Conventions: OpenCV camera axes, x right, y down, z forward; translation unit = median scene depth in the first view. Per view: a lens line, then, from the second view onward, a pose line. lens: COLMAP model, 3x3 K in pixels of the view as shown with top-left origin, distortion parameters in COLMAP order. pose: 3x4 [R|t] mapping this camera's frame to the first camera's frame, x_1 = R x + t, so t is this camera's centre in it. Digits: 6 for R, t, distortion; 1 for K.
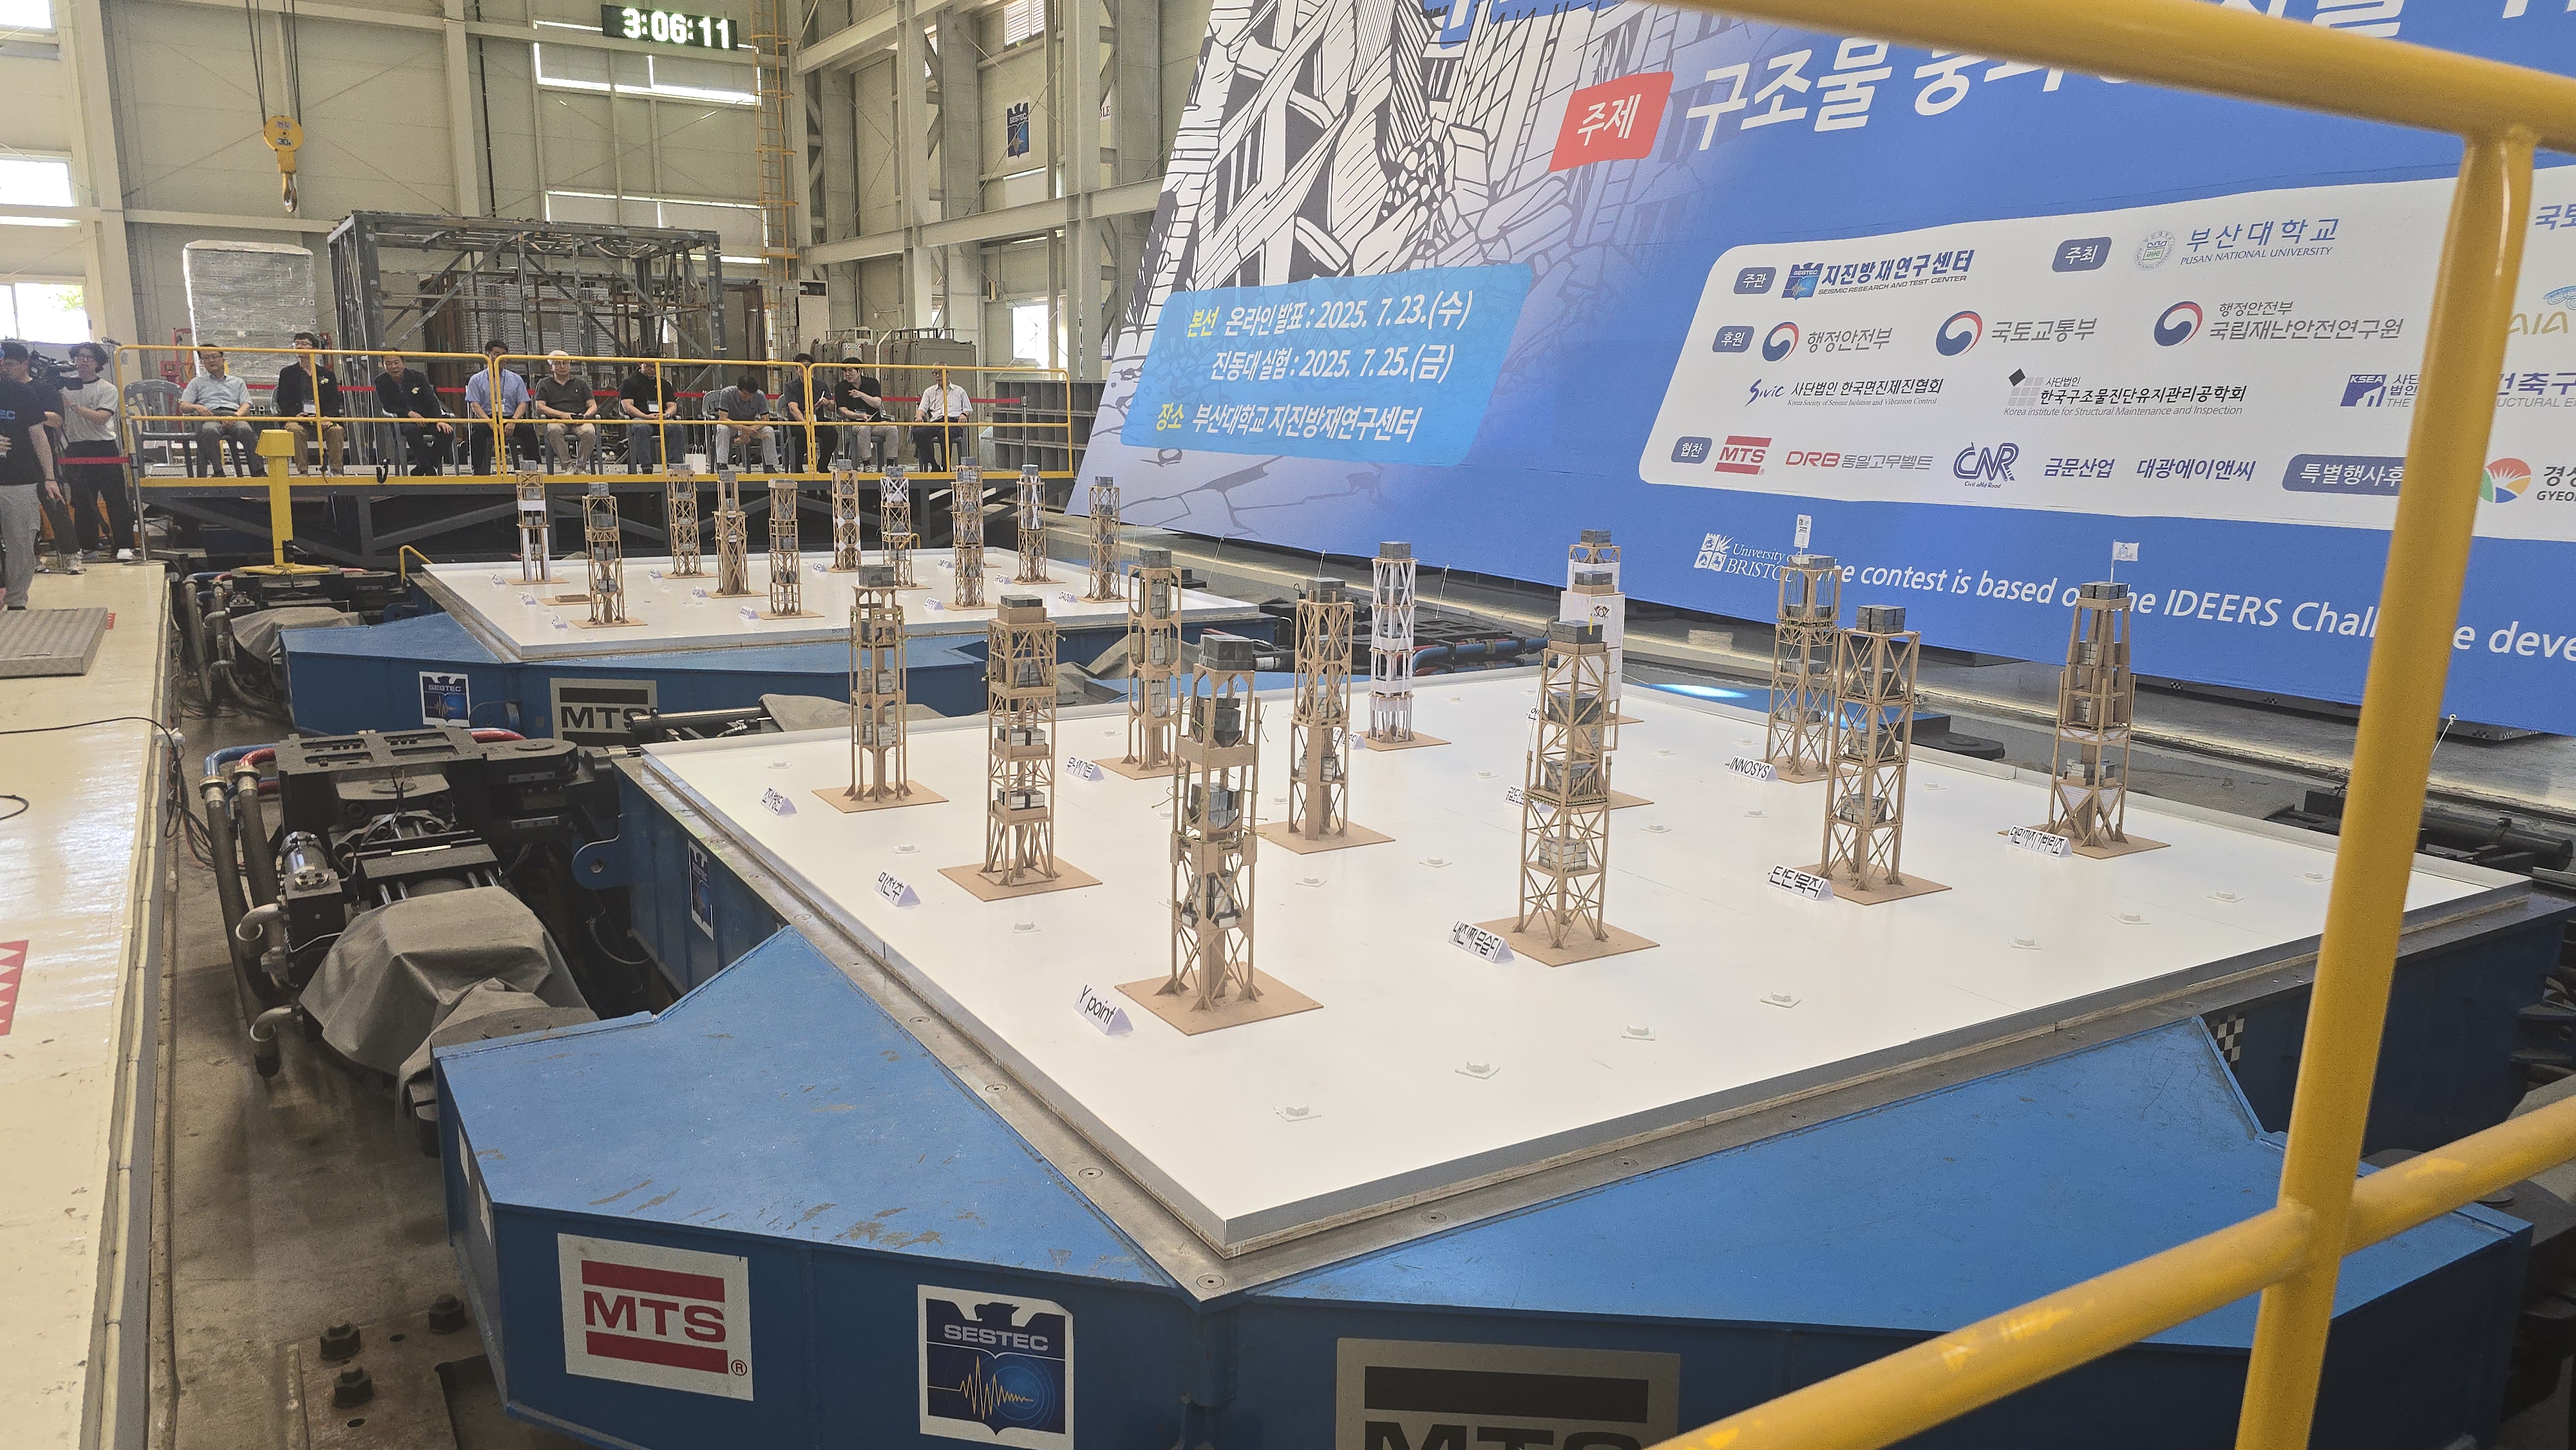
lens RADIAL K [[1733.2, 0, 1275.5], [0, 1733.2, 712.2], [0, 0, 1]] dist [0.060215, -0.063349]
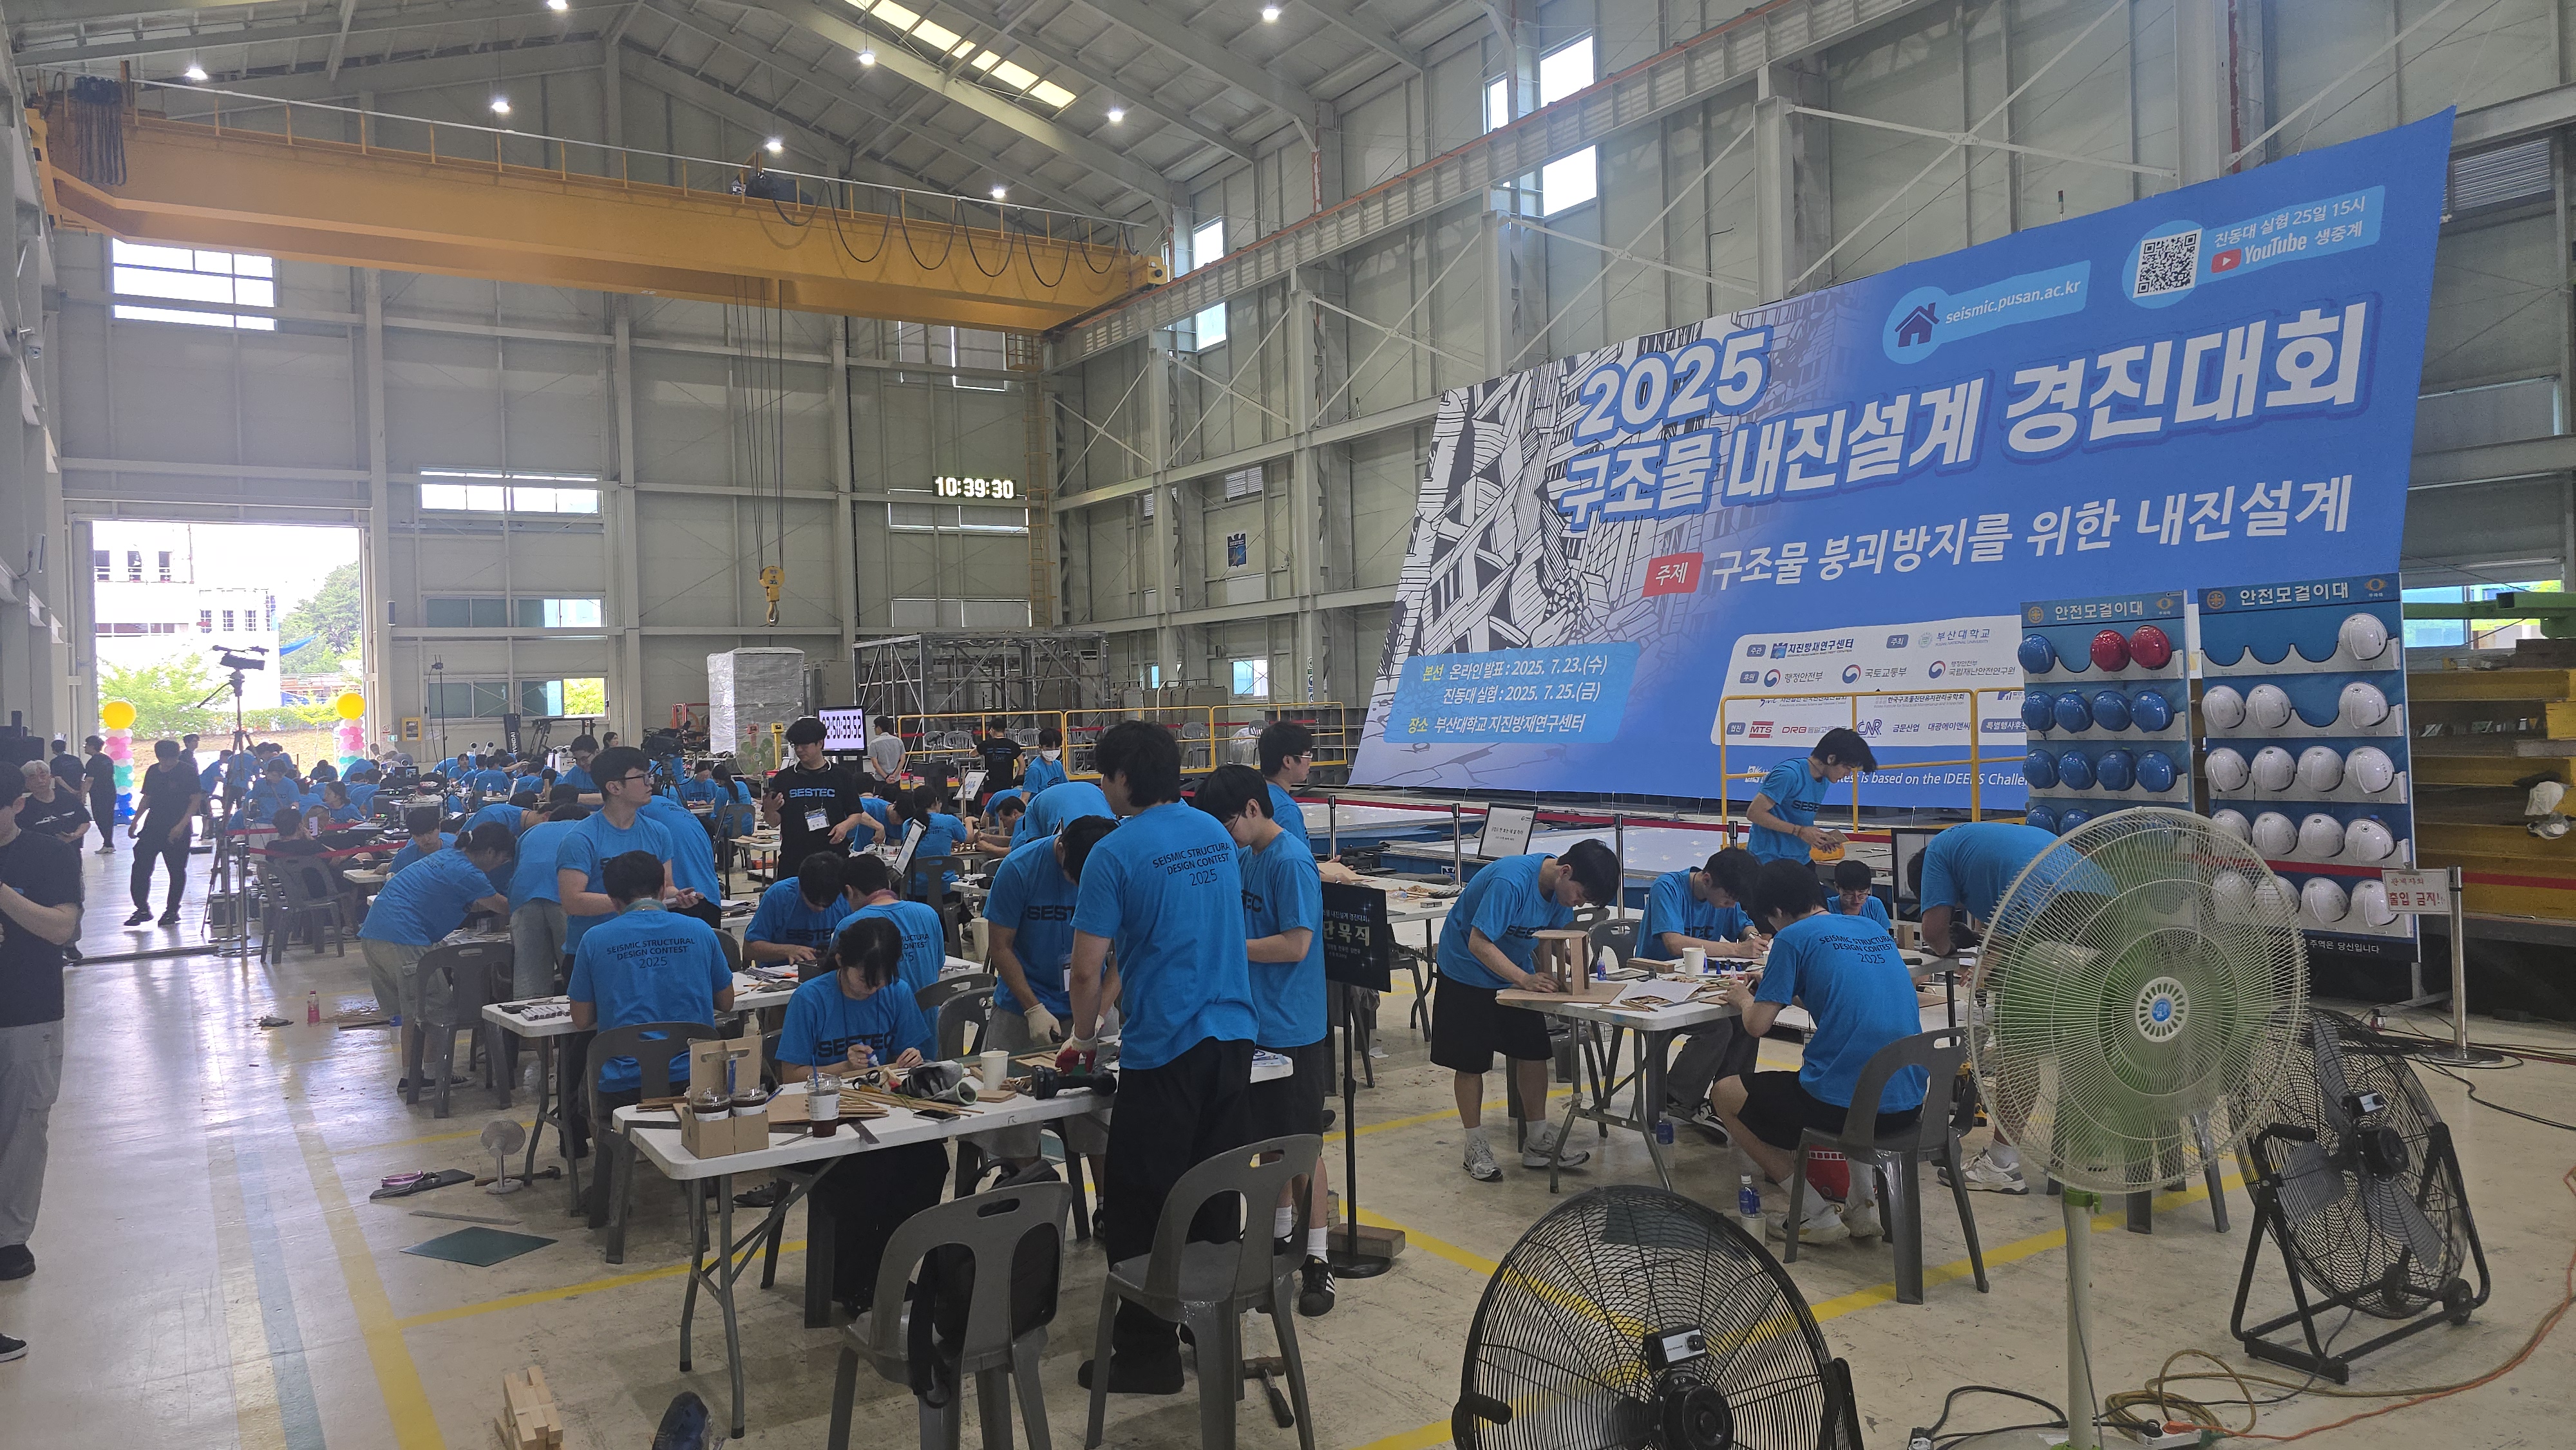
lens RADIAL K [[1733.2, 0, 1268.2], [0, 1733.2, 727.2], [0, 0, 1]] dist [0.060215, -0.063349]
pose [[0.998097, -0.048080, 0.038612, -0.340670], [0.053818, 0.984861, -0.164781, 0.138765], [-0.030105, 0.166545, 0.985574, -0.893970]]
